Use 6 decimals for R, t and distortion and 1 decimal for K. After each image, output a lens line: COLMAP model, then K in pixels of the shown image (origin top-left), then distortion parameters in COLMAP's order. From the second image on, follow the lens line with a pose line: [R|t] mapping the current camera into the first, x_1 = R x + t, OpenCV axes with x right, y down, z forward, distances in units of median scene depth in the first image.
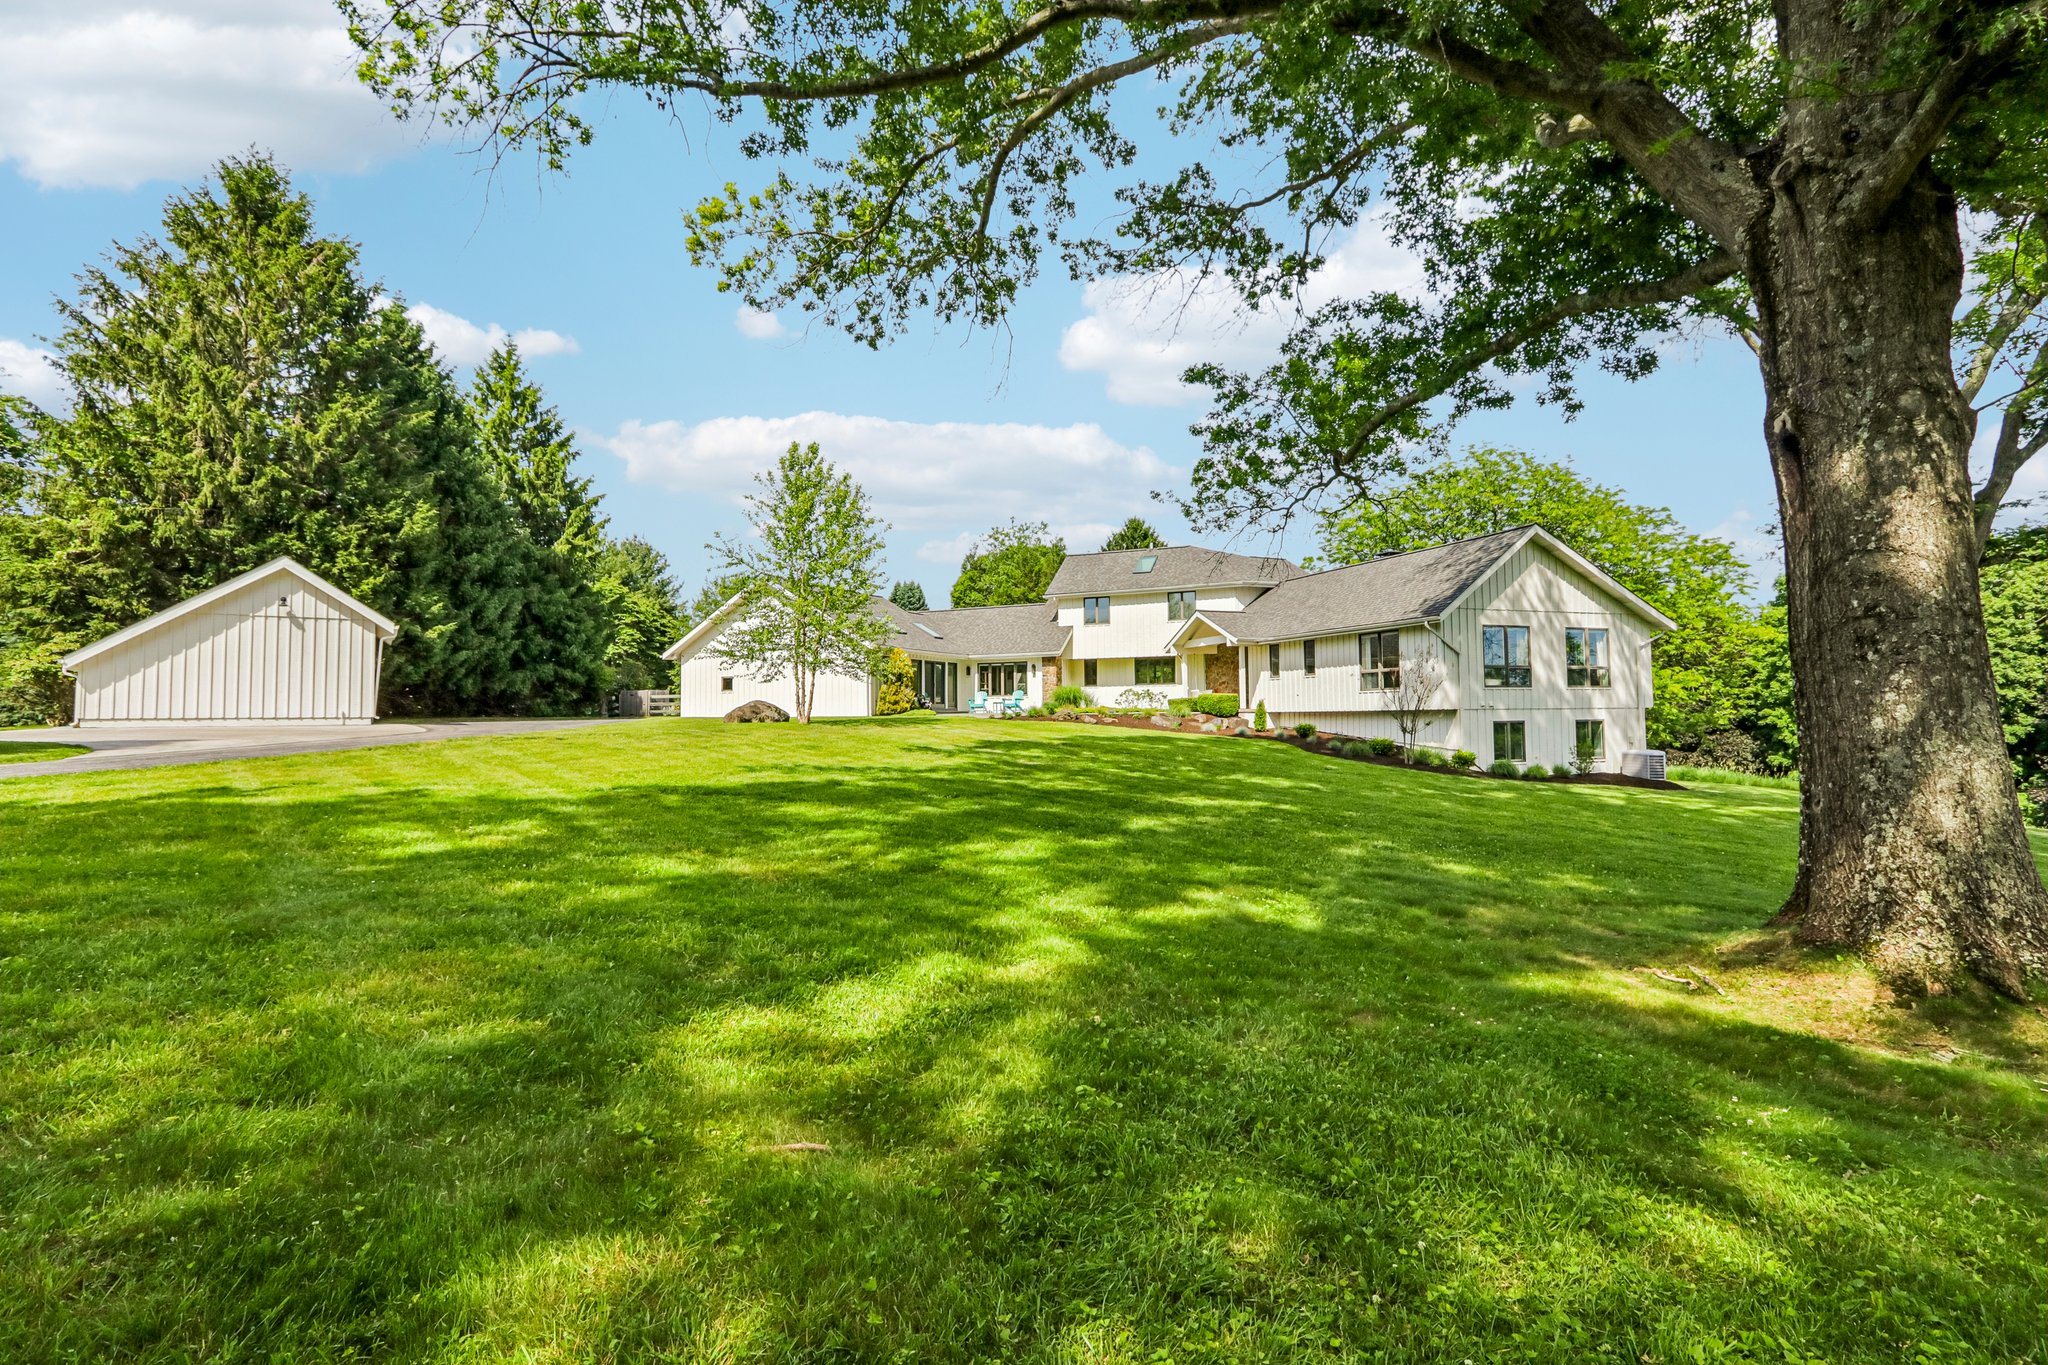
lens RADIAL K [[958.8, 0, 1028.6], [0, 958.8, 667.4], [0, 0, 1]] dist [-0.016723, 0.000228]
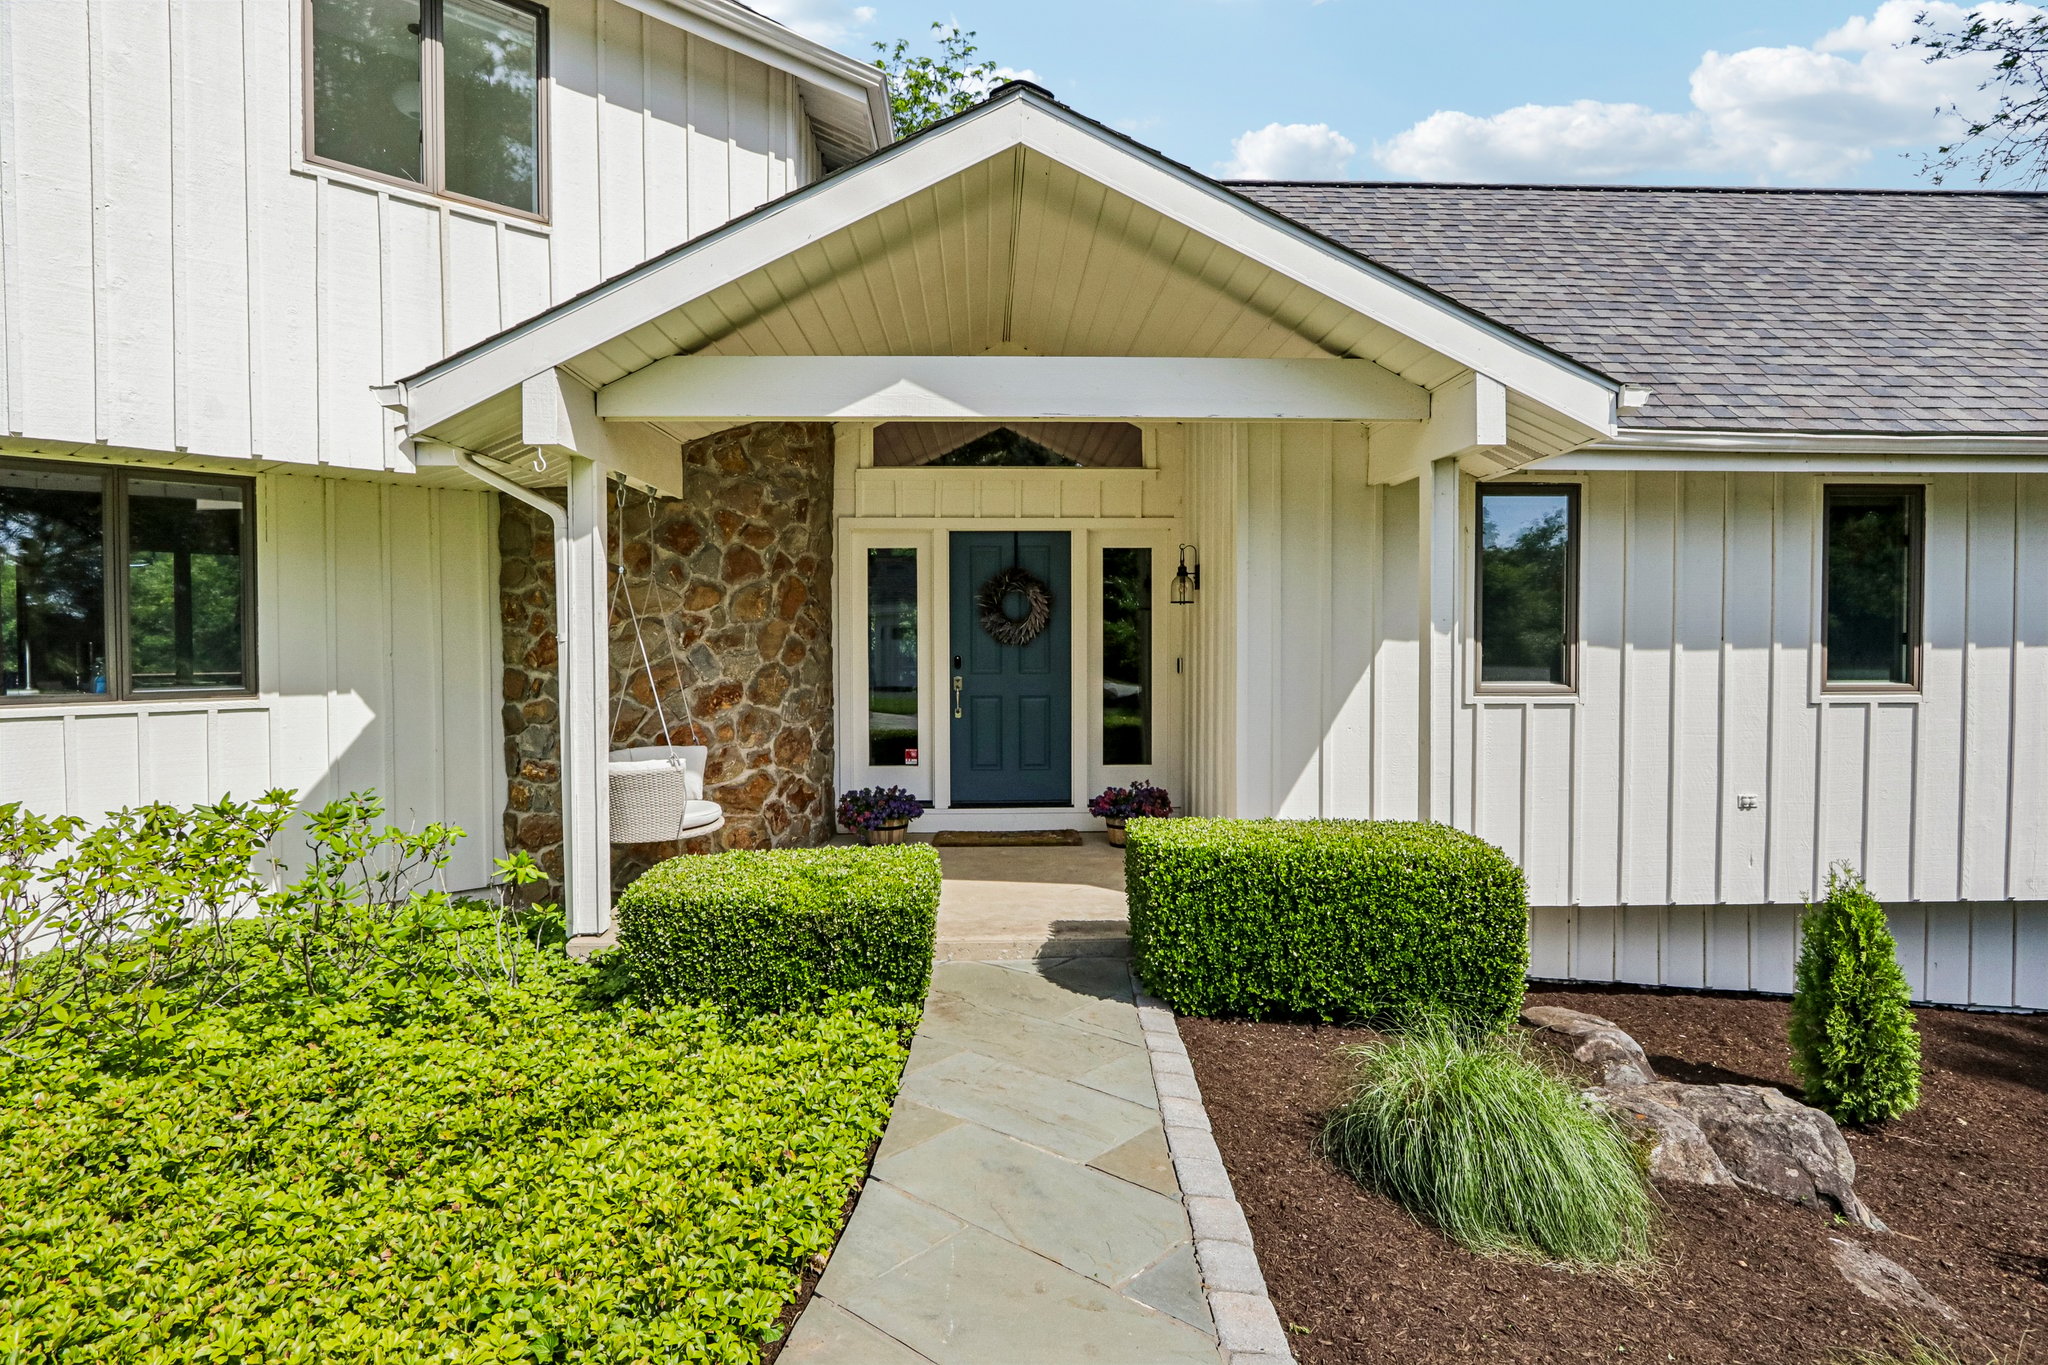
lens RADIAL K [[1152.4, 0, 1029.3], [0, 1152.4, 661.8], [0, 0, 1]] dist [-0.010599, 0.000072]
pose [[0.316125, -0.013699, 0.948619, 0.042582], [-0.047623, 0.998406, 0.030288, 0.004201], [-0.947521, -0.054751, 0.314969, 0.923692]]
